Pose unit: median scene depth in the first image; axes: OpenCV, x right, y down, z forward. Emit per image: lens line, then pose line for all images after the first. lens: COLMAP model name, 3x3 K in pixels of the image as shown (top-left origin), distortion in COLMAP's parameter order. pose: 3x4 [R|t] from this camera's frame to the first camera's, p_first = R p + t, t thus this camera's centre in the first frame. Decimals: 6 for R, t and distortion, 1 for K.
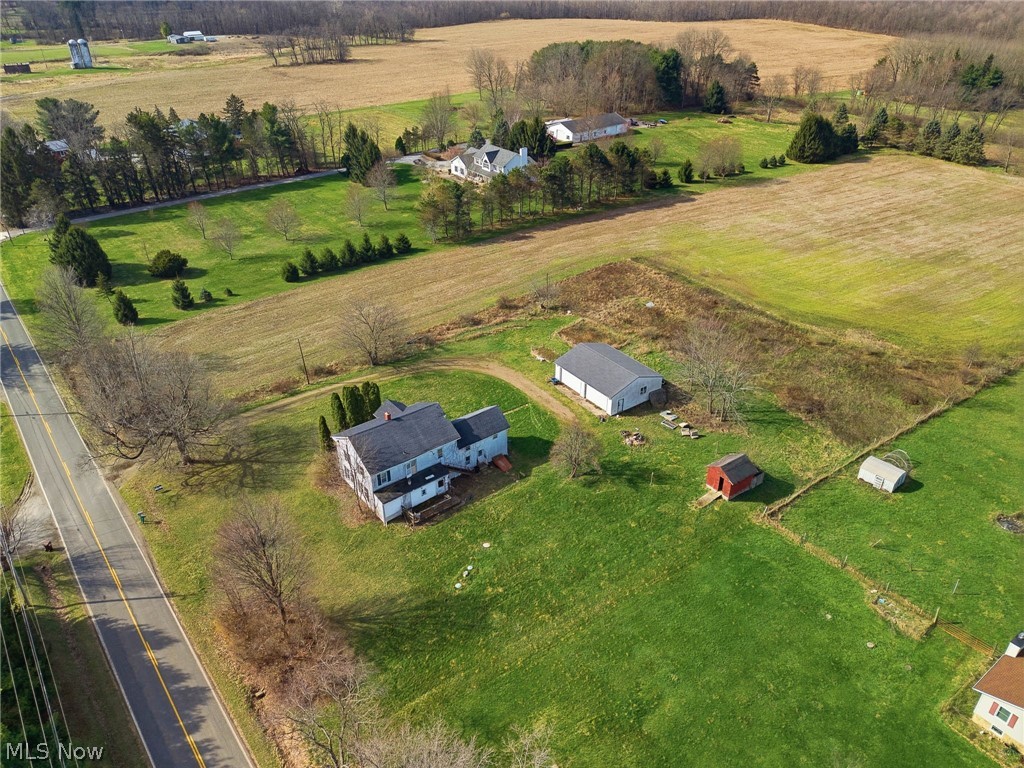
lens RADIAL K [[748.7, 0, 507.9], [0, 748.7, 390.6], [0, 0, 1]] dist [0.075275, -0.063612]
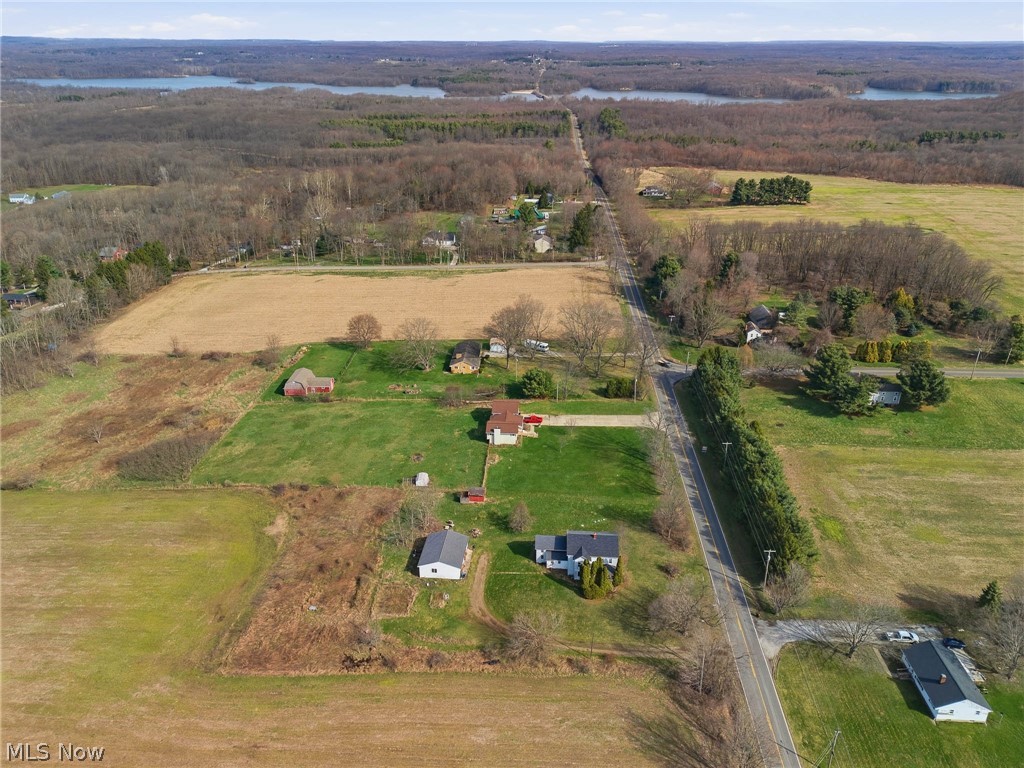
lens RADIAL K [[748.7, 0, 512.3], [0, 748.7, 377.1], [0, 0, 1]] dist [0.075275, -0.063612]
pose [[-0.759415, -0.259347, 0.596680, -1.048438], [0.340854, 0.622582, 0.704422, -1.667647], [-0.554172, 0.738329, -0.384399, 1.531120]]
